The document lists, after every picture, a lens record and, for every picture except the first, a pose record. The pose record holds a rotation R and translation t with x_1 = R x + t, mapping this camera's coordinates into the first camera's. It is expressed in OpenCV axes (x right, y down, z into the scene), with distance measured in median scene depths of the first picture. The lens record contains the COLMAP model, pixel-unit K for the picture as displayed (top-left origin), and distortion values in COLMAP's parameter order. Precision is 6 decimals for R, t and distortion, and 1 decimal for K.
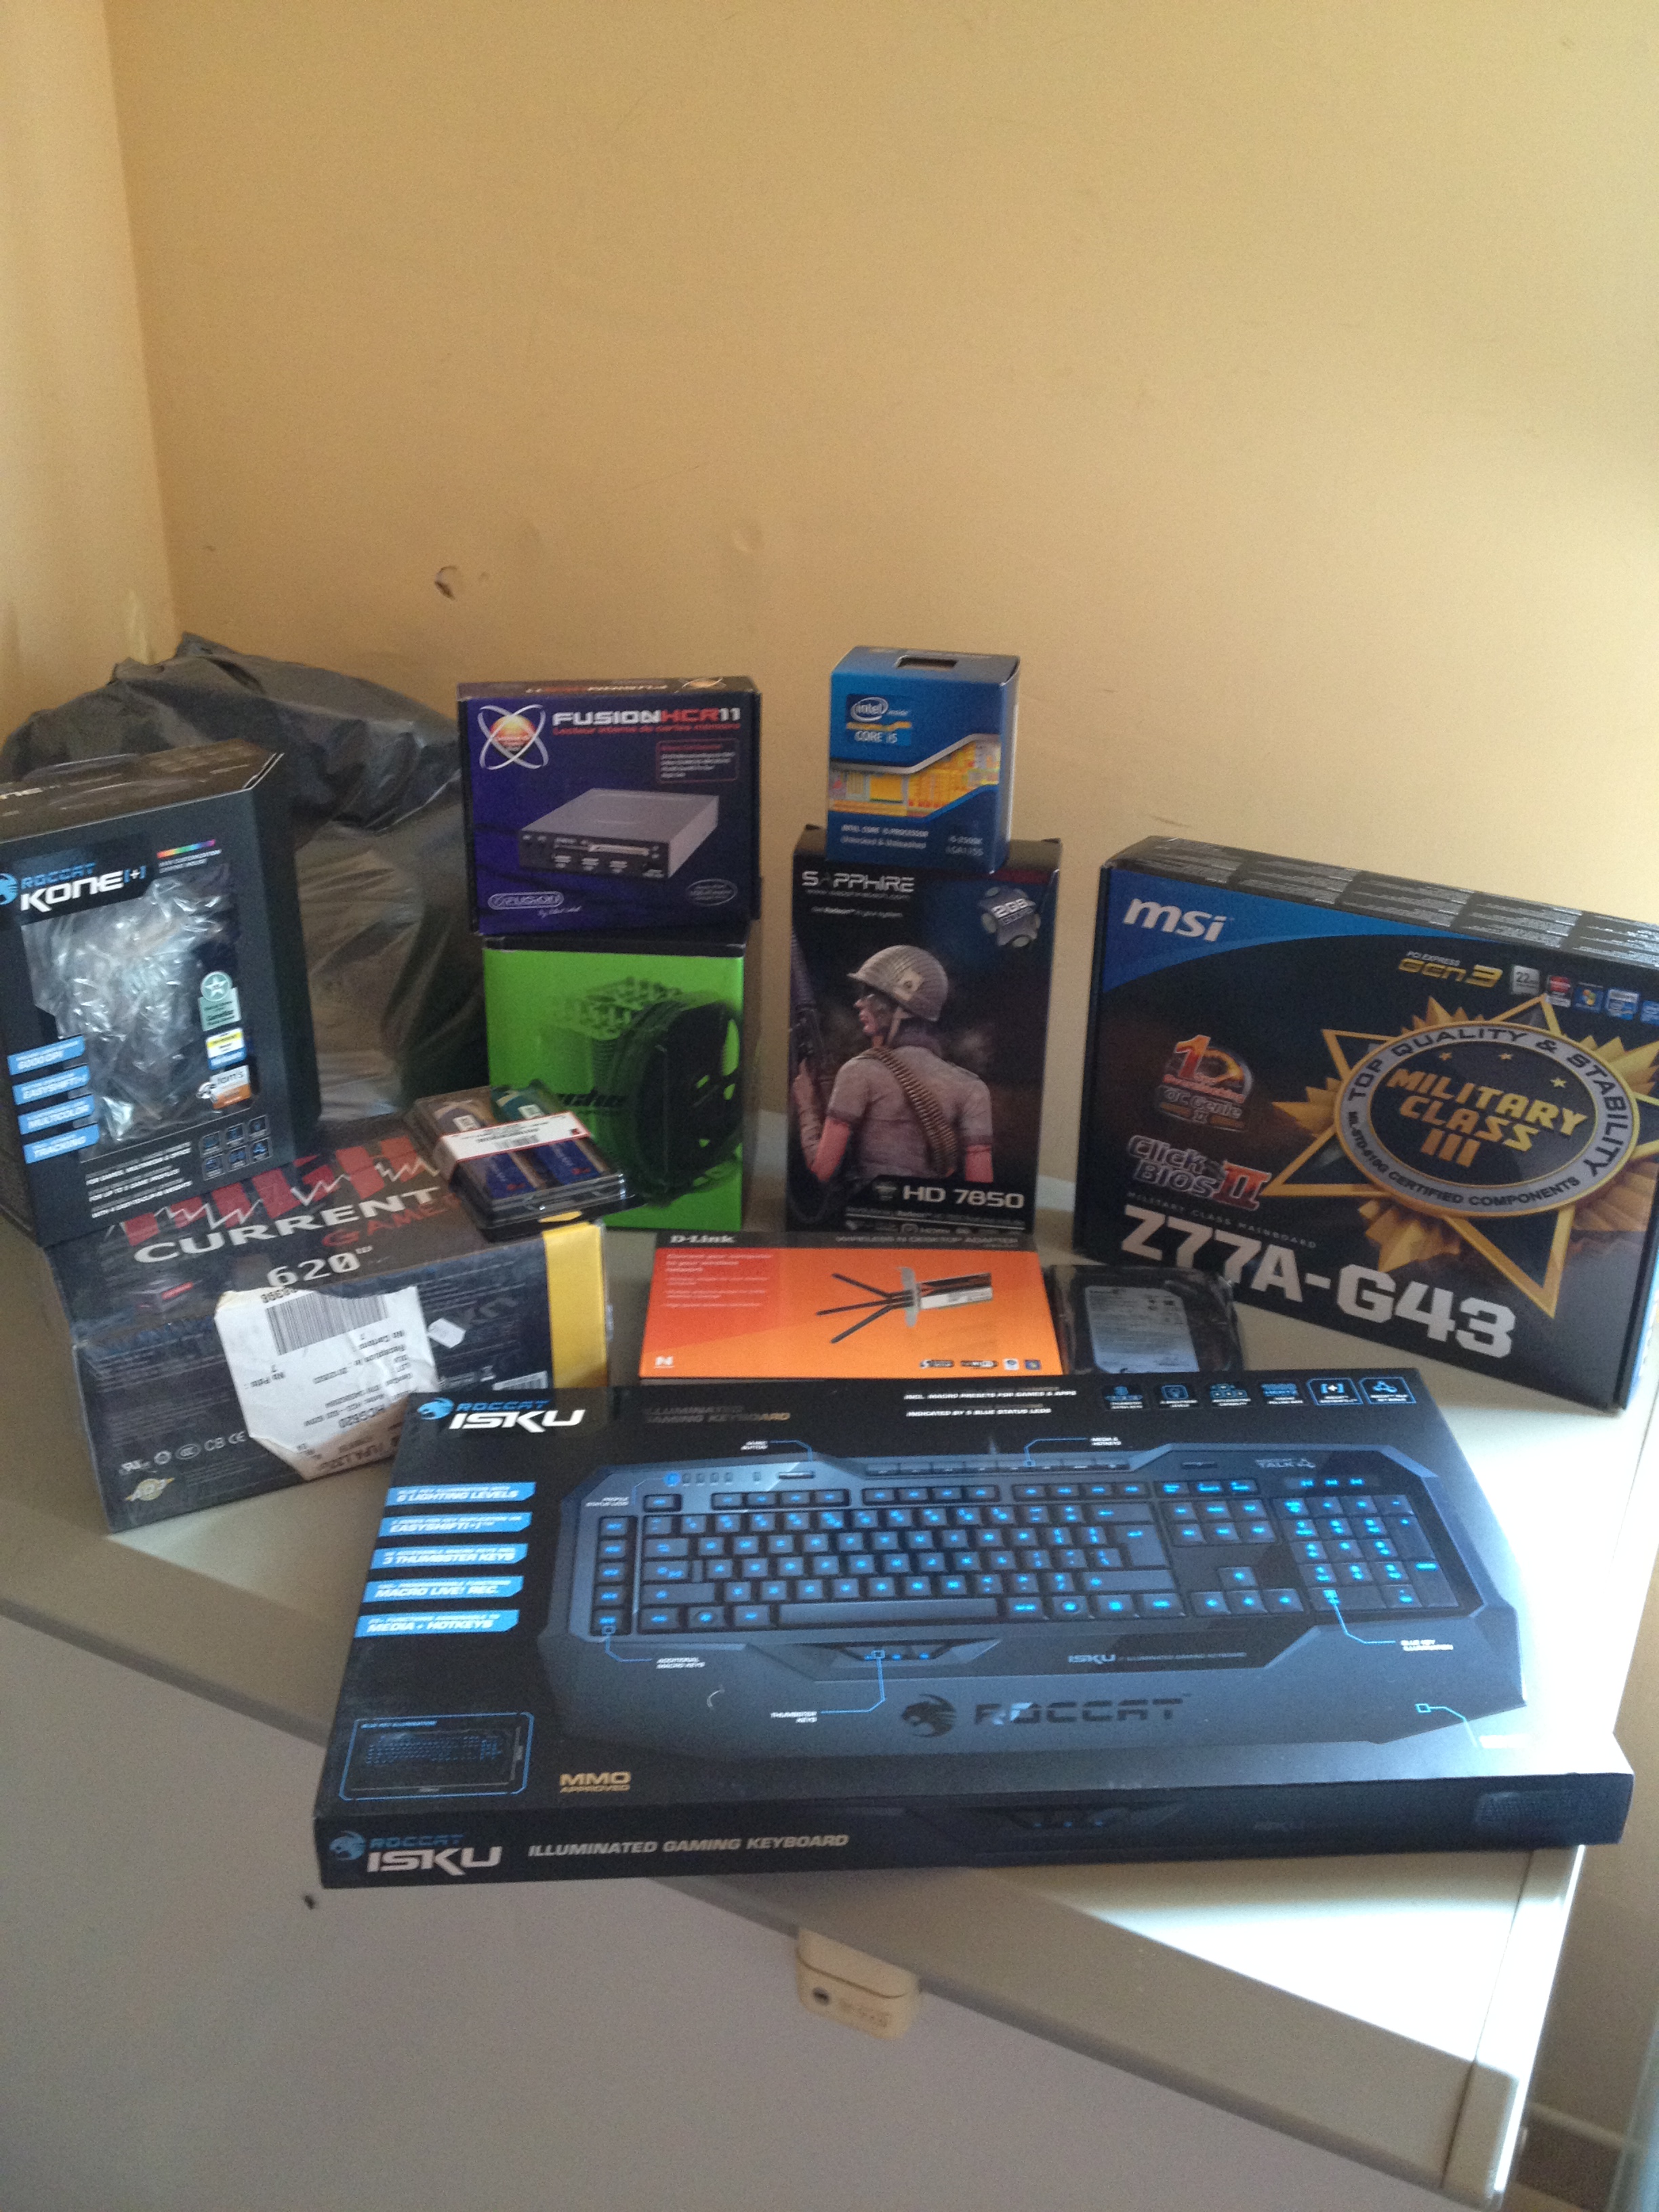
lens RADIAL K [[1957.5, 0, 810.0], [0, 1957.5, 1045.8], [0, 0, 1]] dist [0.145960, -0.249989]
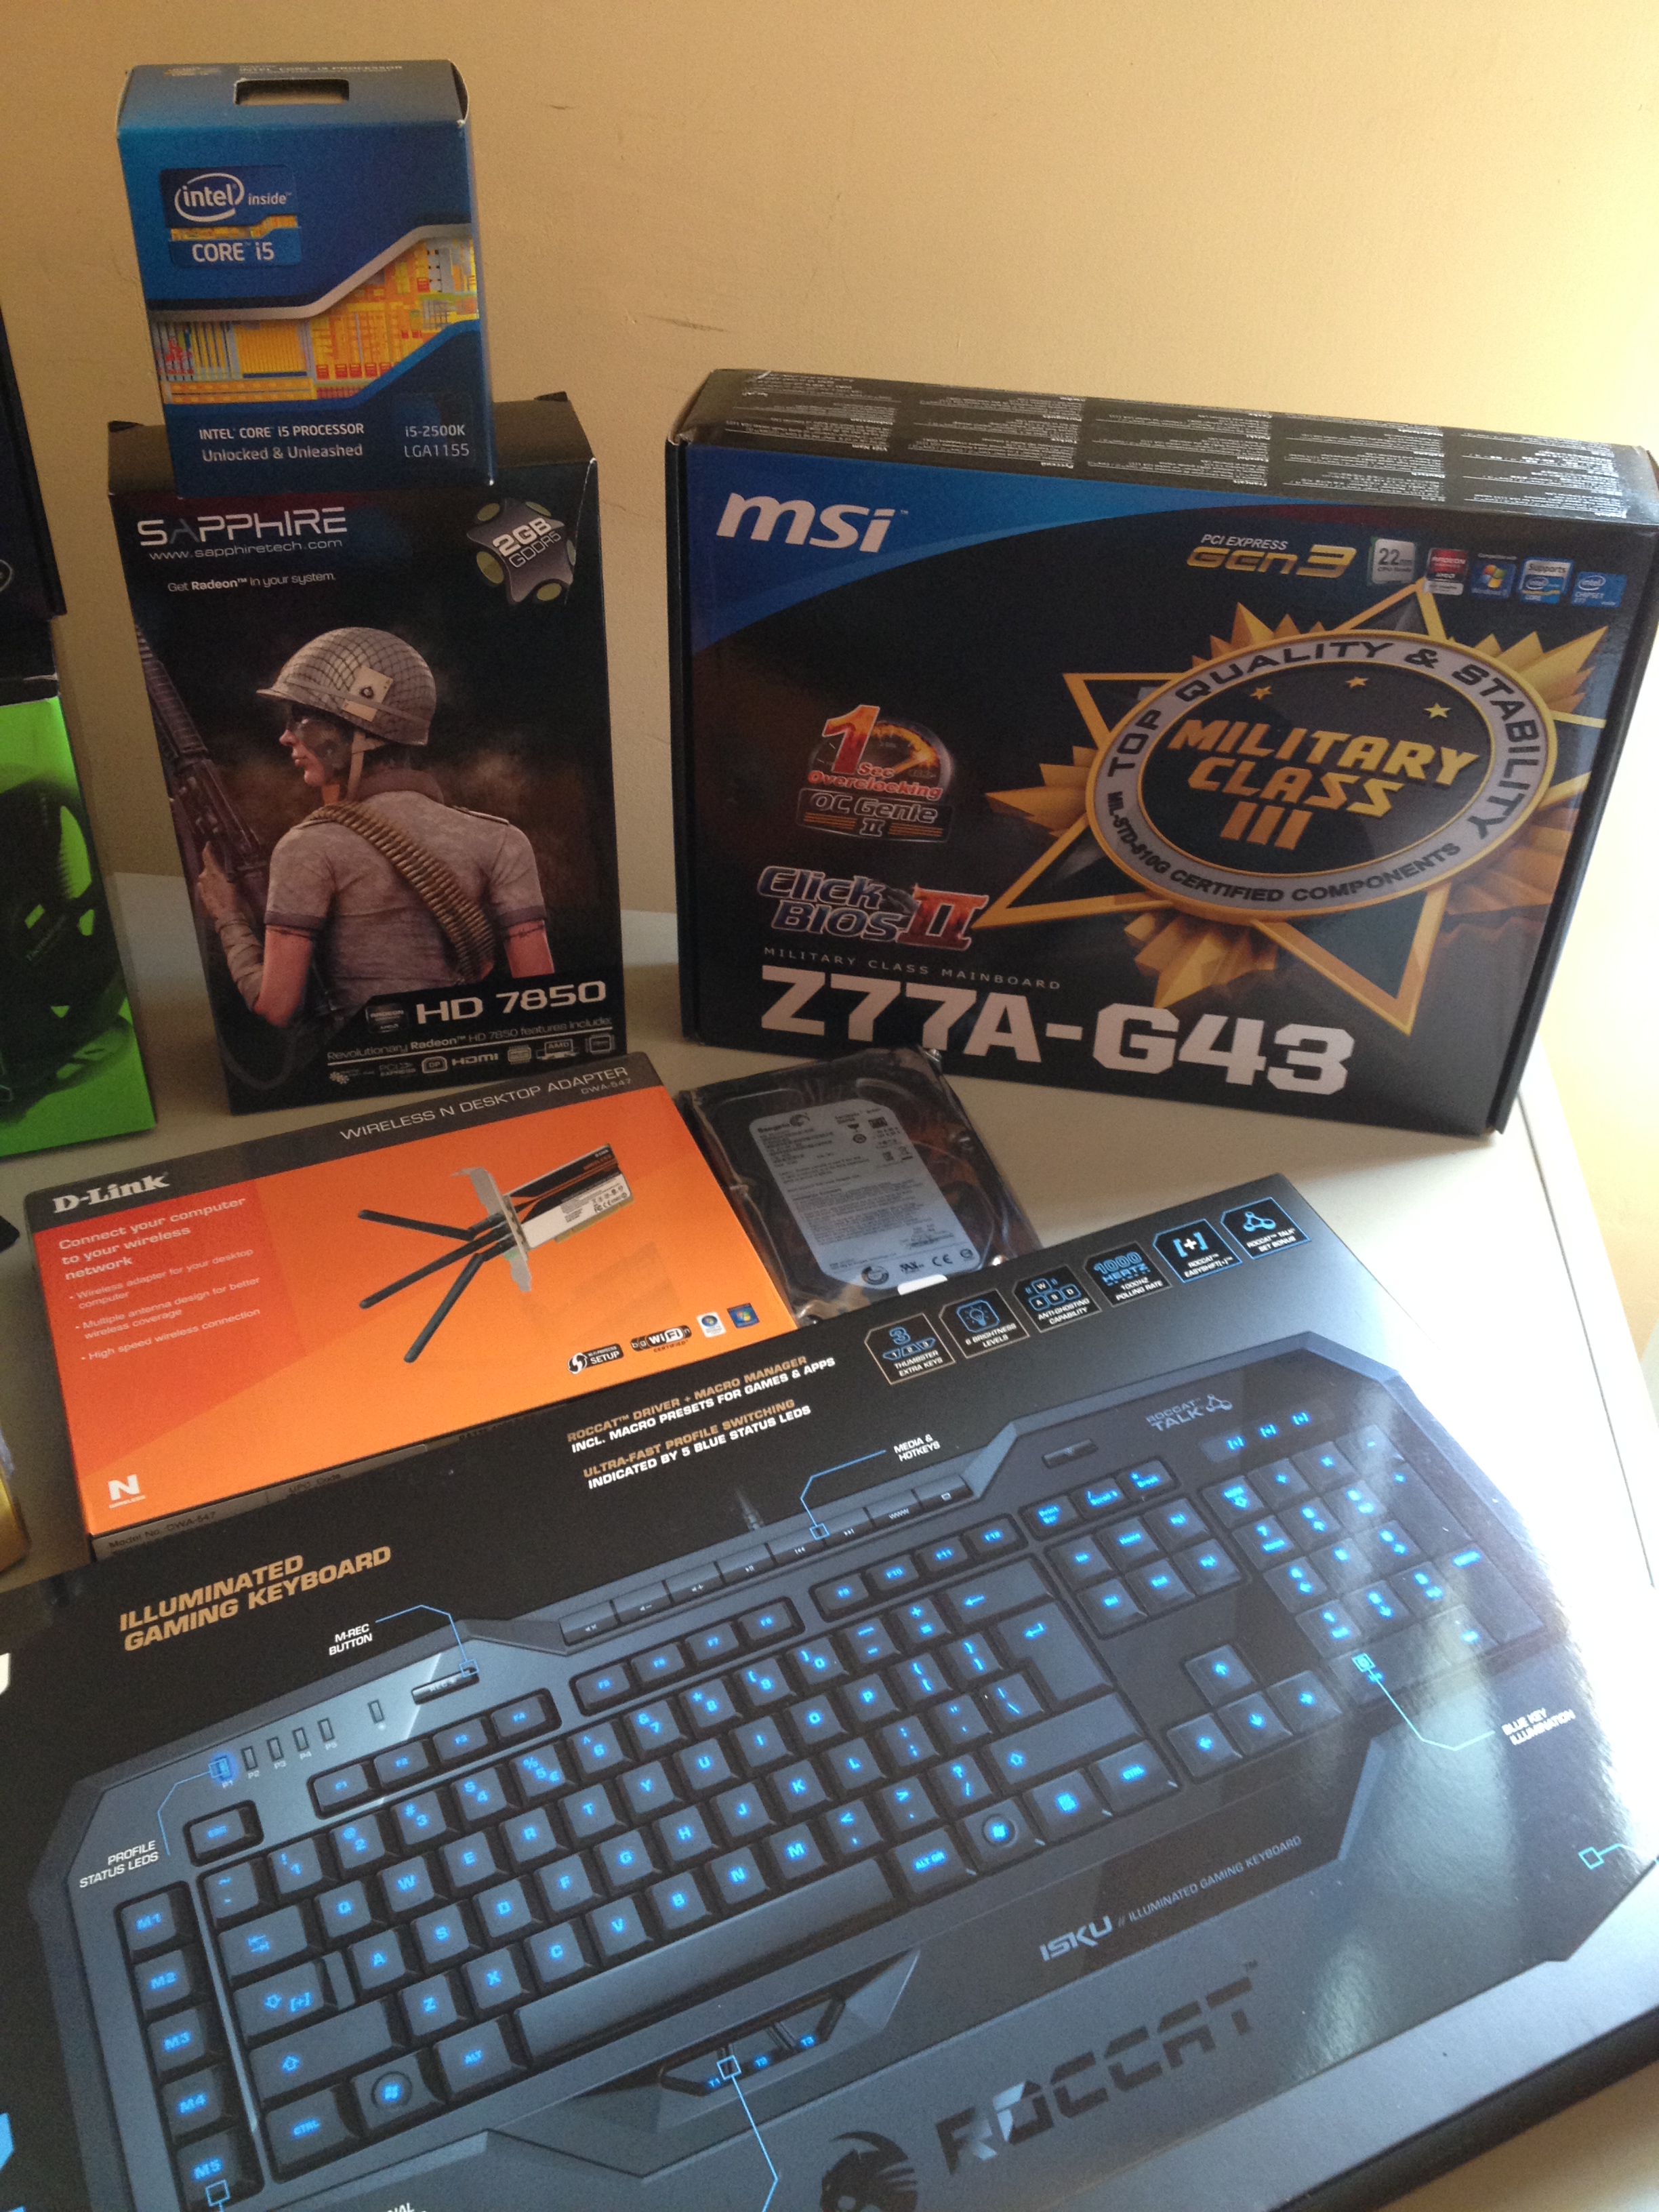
lens RADIAL K [[2090.8, 0, 831.0], [0, 2090.8, 1090.0], [0, 0, 1]] dist [0.152541, -0.357008]
pose [[0.926448, -0.232997, 0.295647, -0.037719], [0.145346, 0.945921, 0.290013, -0.087475], [-0.347231, -0.225711, 0.910212, 0.383221]]
